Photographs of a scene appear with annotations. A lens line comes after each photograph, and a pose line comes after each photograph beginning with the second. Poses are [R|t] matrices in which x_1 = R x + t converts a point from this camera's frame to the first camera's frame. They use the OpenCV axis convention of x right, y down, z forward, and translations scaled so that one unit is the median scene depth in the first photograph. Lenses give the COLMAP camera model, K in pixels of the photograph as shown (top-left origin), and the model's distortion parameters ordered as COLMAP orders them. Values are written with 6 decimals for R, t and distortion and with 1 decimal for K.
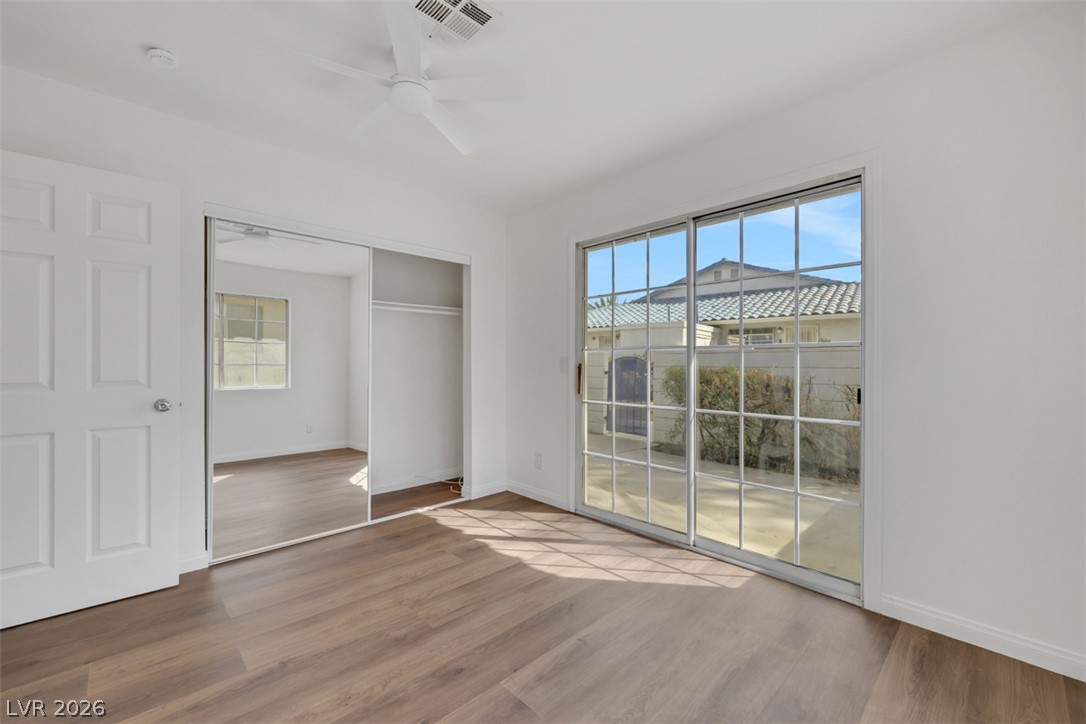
lens RADIAL K [[444.7, 0, 541.8], [0, 444.7, 362.6], [0, 0, 1]] dist [-0.000359, -0.000047]
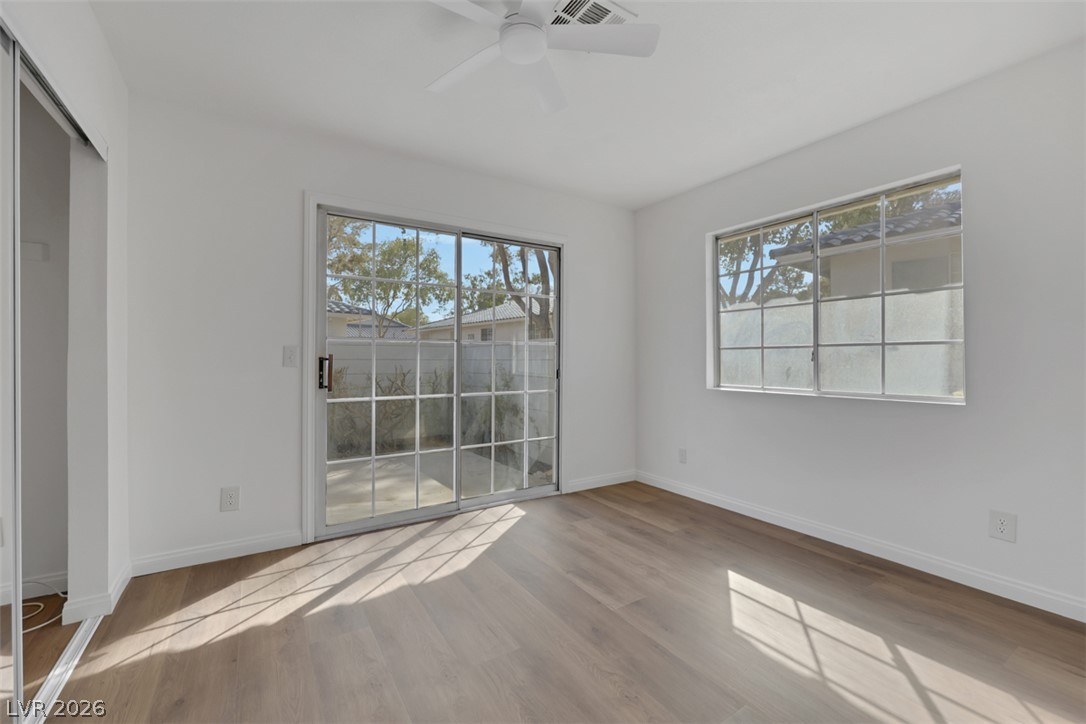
lens RADIAL K [[453.3, 0, 540.4], [0, 453.3, 362.8], [0, 0, 1]] dist [0.000716, 0.000011]
pose [[0.195229, -0.009554, 0.980711, -0.847480], [-0.002304, 0.999945, 0.010200, 0.009565], [-0.980755, -0.004251, 0.195197, 0.589434]]
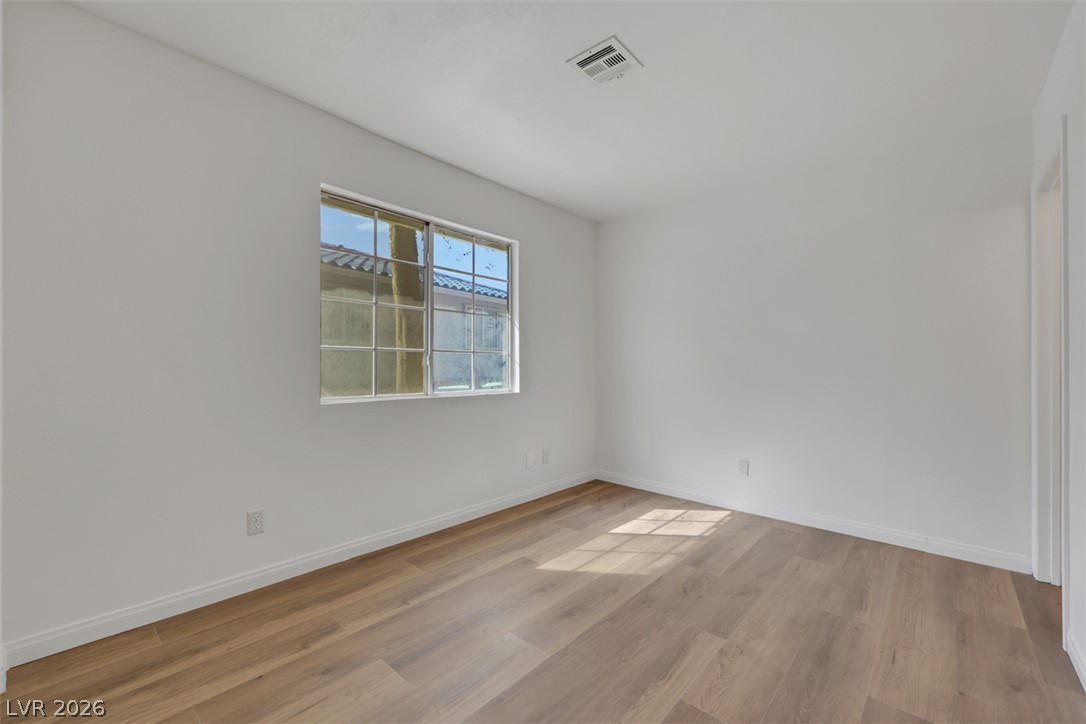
lens RADIAL K [[453.3, 0, 540.4], [0, 453.3, 362.8], [0, 0, 1]] dist [0.000716, 0.000011]
pose [[-0.996108, -0.013239, -0.087137, 0.215686], [-0.012555, 0.999886, -0.008397, 0.014338], [0.087238, -0.007270, -0.996161, 1.349731]]
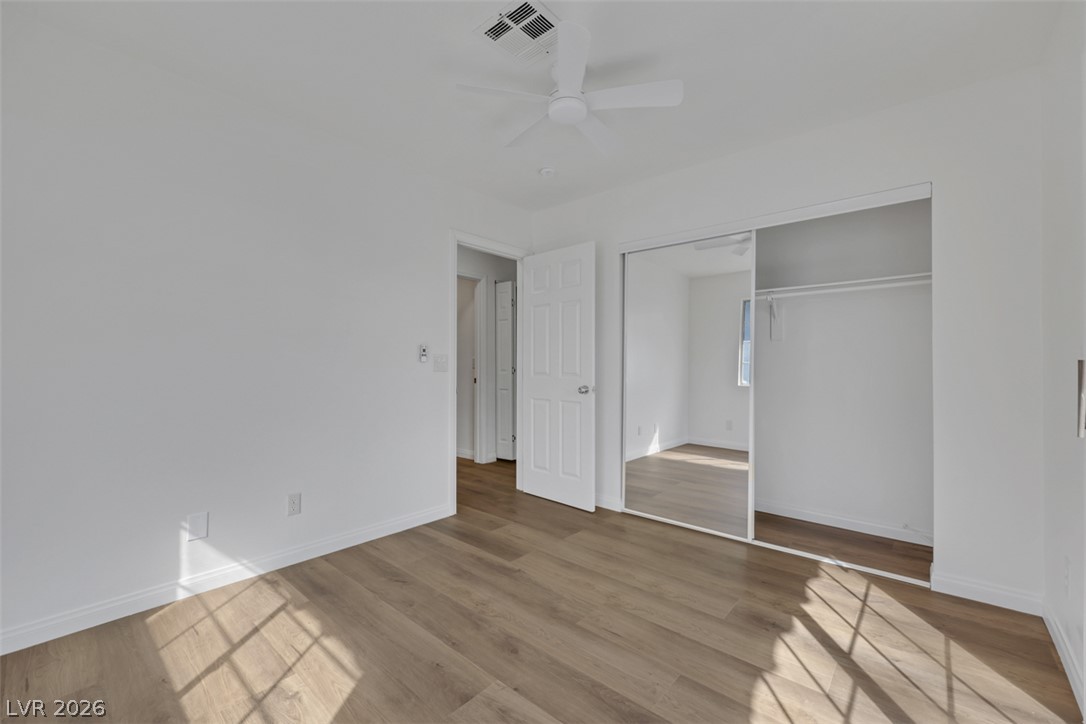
lens RADIAL K [[441.2, 0, 543.0], [0, 441.2, 360.3], [0, 0, 1]] dist [-0.000111, -0.000194]
pose [[0.093812, -0.008772, -0.995551, 0.561381], [0.002813, 0.999960, -0.008545, 0.006663], [0.995586, -0.001999, 0.093833, 0.624605]]
